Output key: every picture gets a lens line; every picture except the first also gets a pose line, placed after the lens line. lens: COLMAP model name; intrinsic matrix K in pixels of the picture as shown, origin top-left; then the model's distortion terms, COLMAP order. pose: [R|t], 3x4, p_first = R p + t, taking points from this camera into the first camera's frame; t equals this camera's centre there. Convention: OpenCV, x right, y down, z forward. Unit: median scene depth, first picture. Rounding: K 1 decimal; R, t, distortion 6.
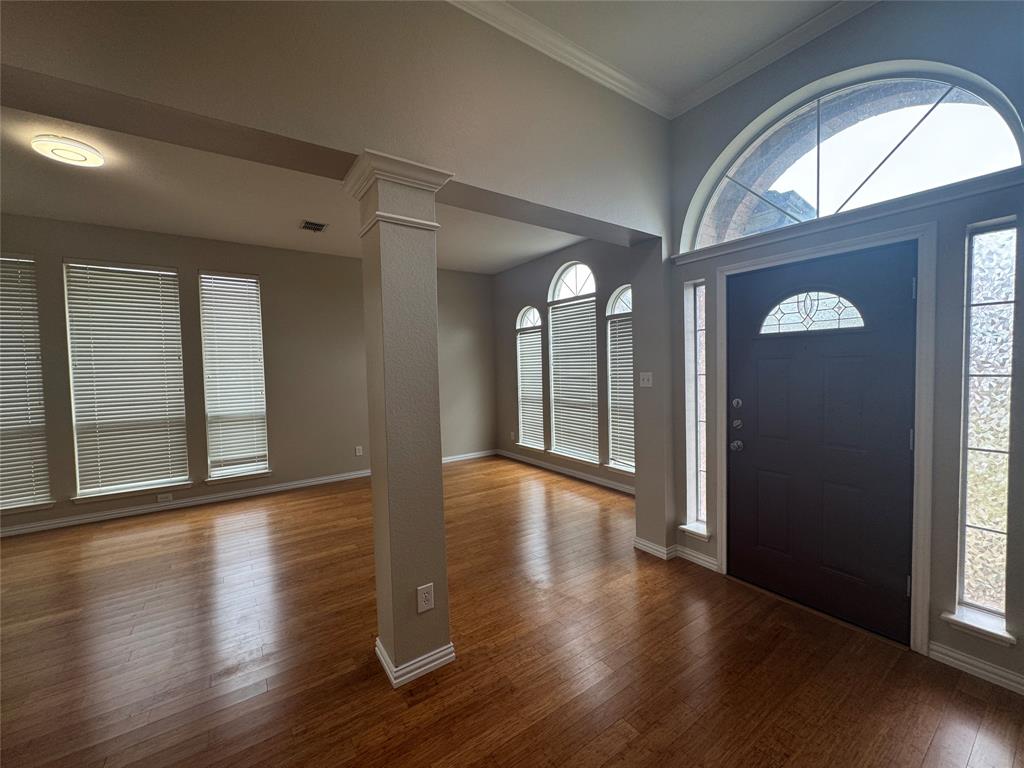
lens RADIAL K [[407.9, 0, 510.8], [0, 407.9, 382.0], [0, 0, 1]] dist [0.003818, 0.000064]
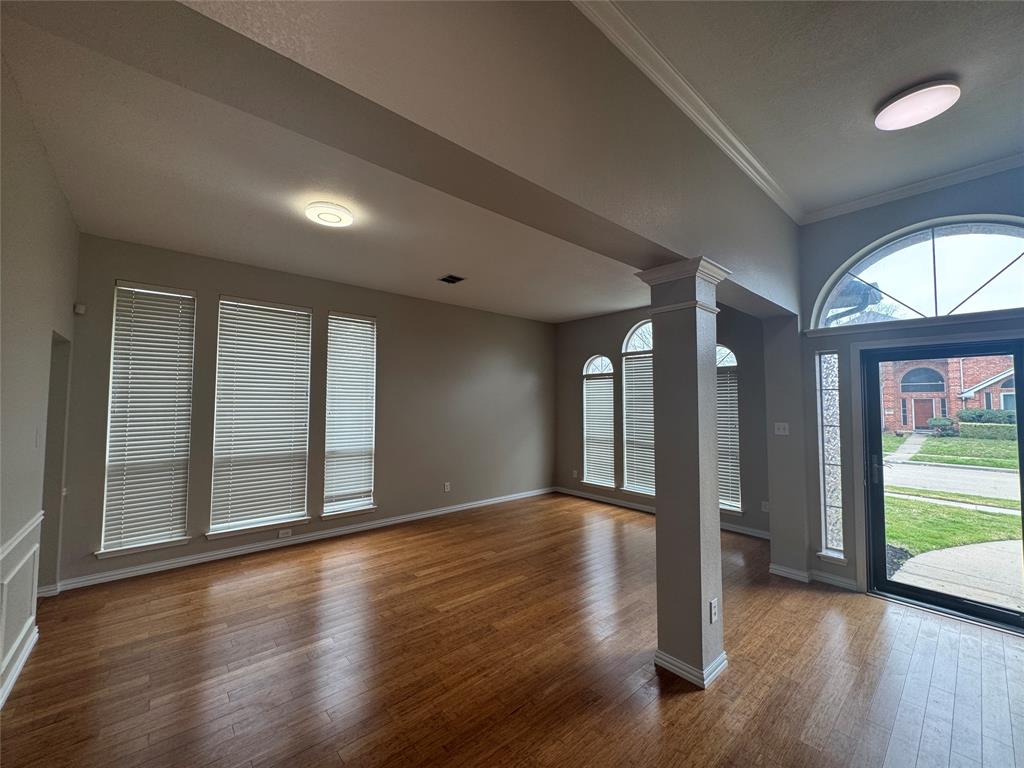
lens RADIAL K [[407.9, 0, 513.4], [0, 407.9, 382.0], [0, 0, 1]] dist [0.003818, 0.000064]
pose [[0.992655, 0.036683, 0.115285, -0.409491], [-0.026296, 0.995562, -0.090360, -0.009146], [-0.118088, 0.086665, 0.989214, -0.079754]]
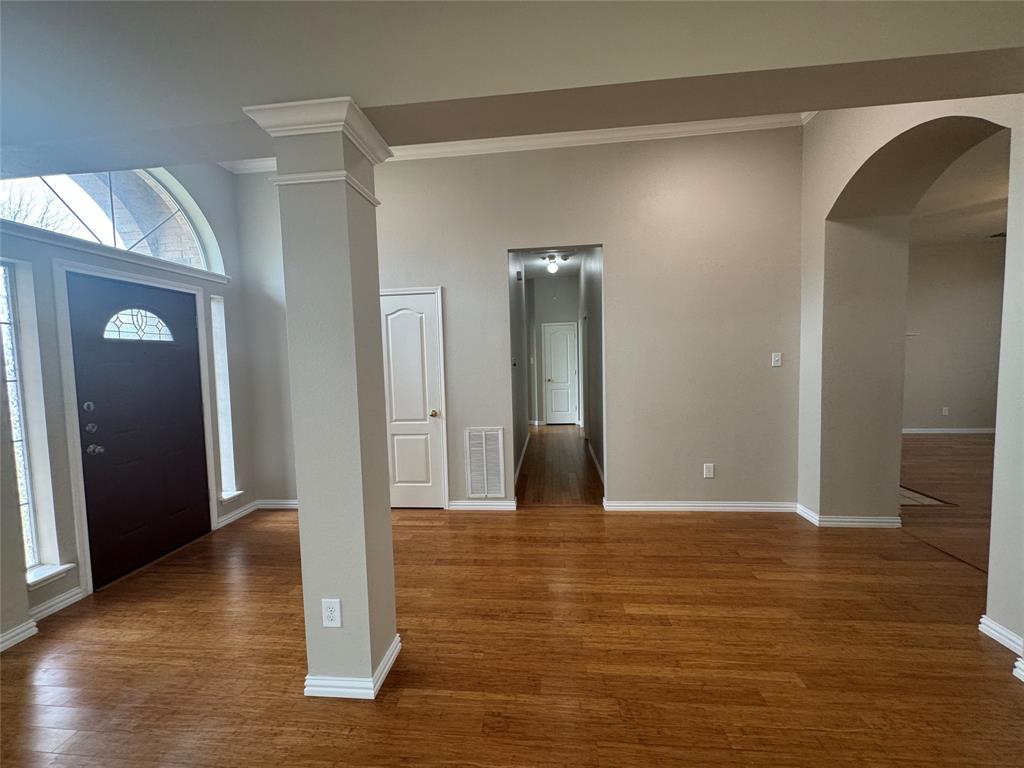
lens RADIAL K [[407.9, 0, 513.4], [0, 407.9, 383.3], [0, 0, 1]] dist [0.003818, 0.000064]
pose [[-0.760893, 0.008343, 0.648824, -0.491244], [0.073044, 0.994663, 0.072871, -0.000087], [-0.644753, 0.102840, -0.757441, 0.629138]]
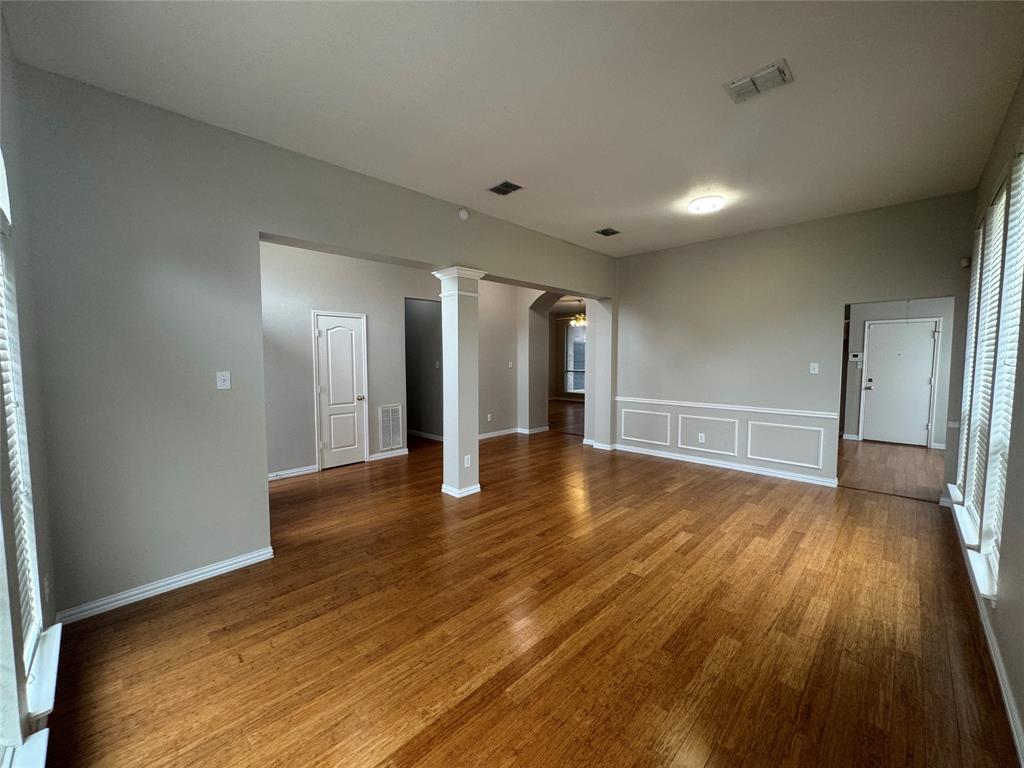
lens RADIAL K [[407.9, 0, 513.1], [0, 407.9, 386.0], [0, 0, 1]] dist [0.003818, 0.000064]
pose [[-0.980046, 0.042119, -0.194258, -0.049370], [0.020771, 0.993642, 0.110651, -0.053386], [0.197684, 0.104408, -0.974690, 1.401195]]
